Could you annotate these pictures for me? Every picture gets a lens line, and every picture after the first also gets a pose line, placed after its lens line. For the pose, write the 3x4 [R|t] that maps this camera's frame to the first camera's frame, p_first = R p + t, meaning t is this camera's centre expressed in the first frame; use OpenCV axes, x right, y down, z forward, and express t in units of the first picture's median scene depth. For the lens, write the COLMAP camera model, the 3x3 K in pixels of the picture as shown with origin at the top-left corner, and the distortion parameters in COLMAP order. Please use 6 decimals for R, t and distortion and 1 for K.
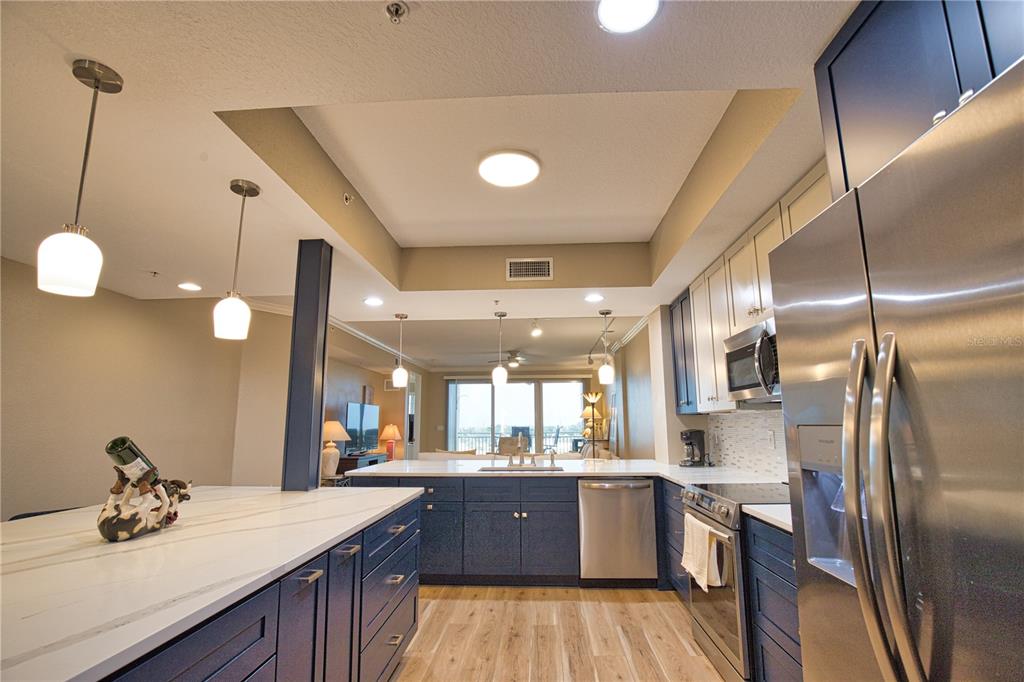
lens RADIAL K [[466.4, 0, 518.4], [0, 466.4, 344.7], [0, 0, 1]] dist [-0.033701, 0.000949]
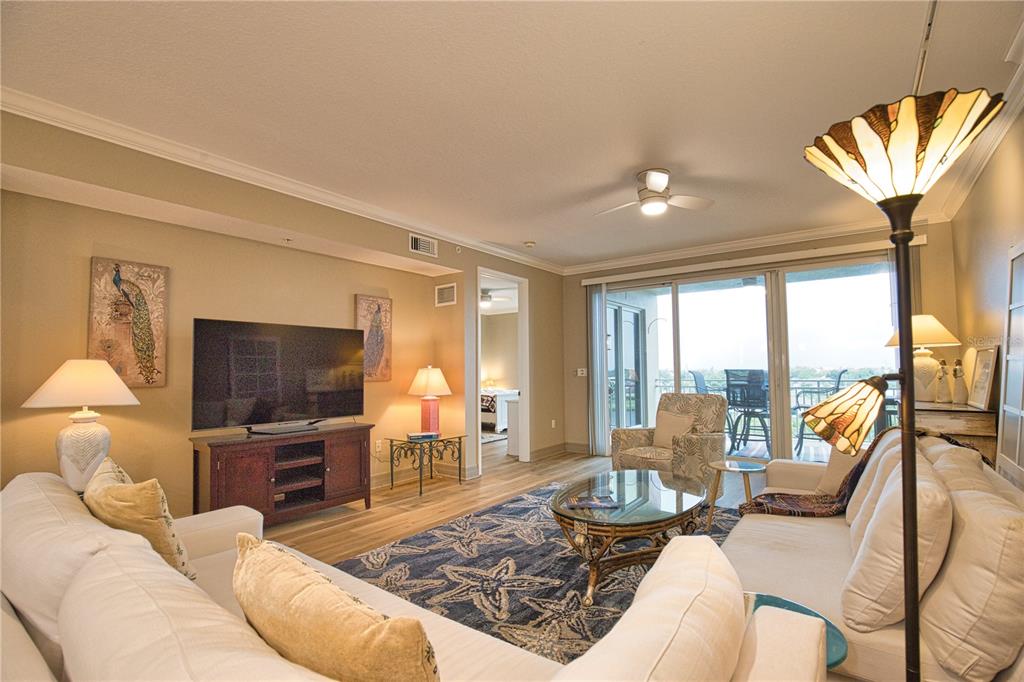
lens RADIAL K [[466.4, 0, 518.4], [0, 466.4, 344.7], [0, 0, 1]] dist [-0.033701, 0.000949]
pose [[0.830089, -0.032756, -0.556668, 0.217245], [0.099524, 0.990948, 0.090098, 0.223870], [0.548678, -0.130191, 0.825834, 1.280834]]
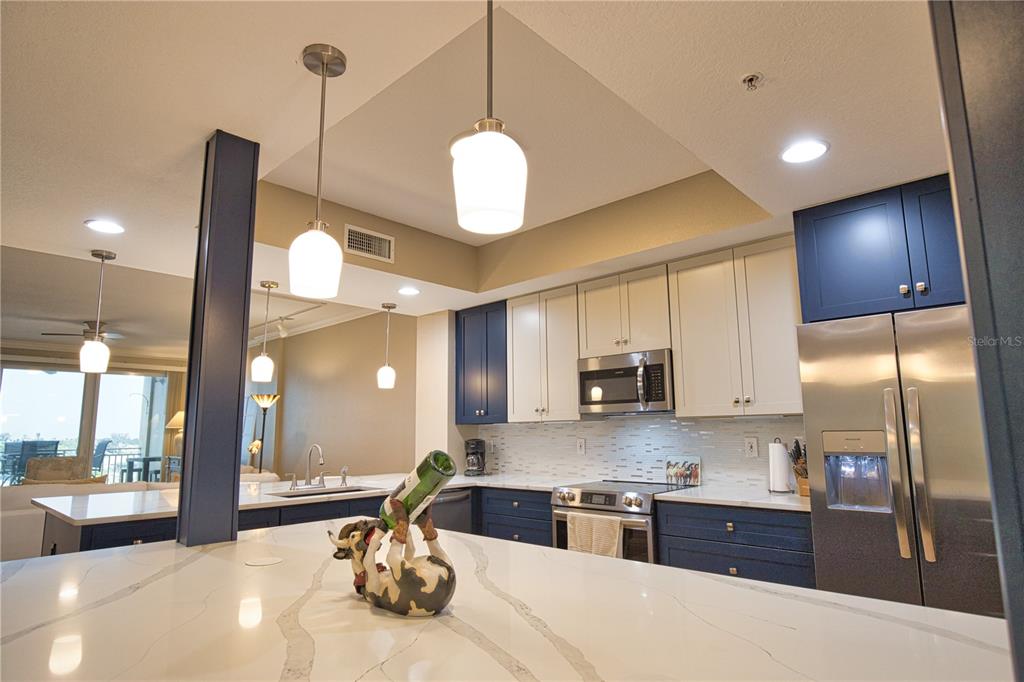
lens RADIAL K [[565.6, 0, 512.0], [0, 565.6, 341.0], [0, 0, 1]] dist [-0.002978, -0.000246]
pose [[0.652876, 0.120159, 0.747874, -0.448382], [-0.121092, 0.991196, -0.053543, 0.024409], [-0.747723, -0.055605, 0.661678, 0.122471]]
